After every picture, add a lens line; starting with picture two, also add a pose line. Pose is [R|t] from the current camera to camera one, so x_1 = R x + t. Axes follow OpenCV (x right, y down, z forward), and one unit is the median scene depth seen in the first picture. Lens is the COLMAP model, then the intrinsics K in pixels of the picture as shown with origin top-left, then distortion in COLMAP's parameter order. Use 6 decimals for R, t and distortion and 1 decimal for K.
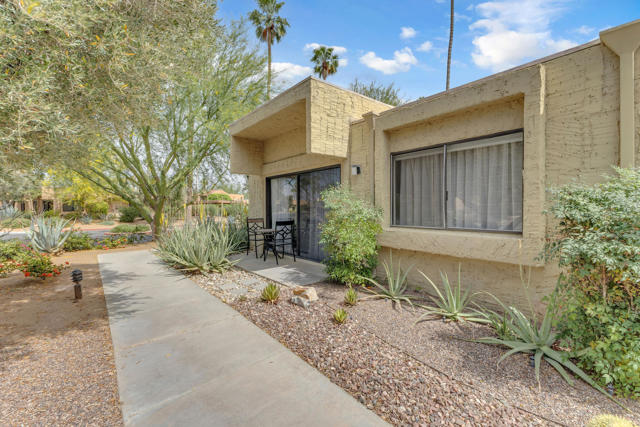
lens RADIAL K [[275.7, 0, 320.6], [0, 275.7, 209.5], [0, 0, 1]] dist [0.008835, -0.000835]
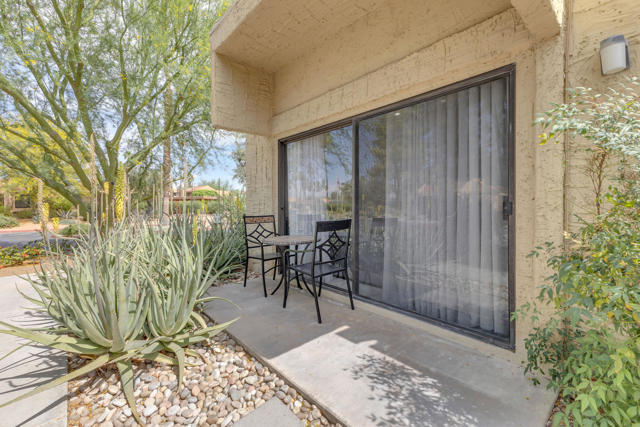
lens RADIAL K [[277.6, 0, 321.8], [0, 277.6, 205.7], [0, 0, 1]] dist [0.010660, -0.000130]
pose [[0.999129, 0.000513, 0.041719, -0.146557], [-0.000311, 0.999988, -0.004862, 0.017712], [-0.041721, 0.004844, 0.999118, 0.484687]]
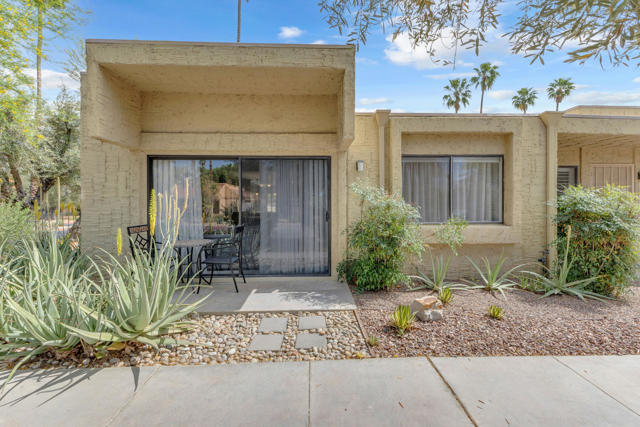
lens RADIAL K [[275.7, 0, 320.6], [0, 275.7, 209.5], [0, 0, 1]] dist [0.008835, -0.000835]
pose [[0.610401, -0.004674, 0.792079, -0.476542], [0.004858, 0.999986, 0.002158, 0.000753], [-0.792078, 0.002531, 0.610415, 0.372874]]
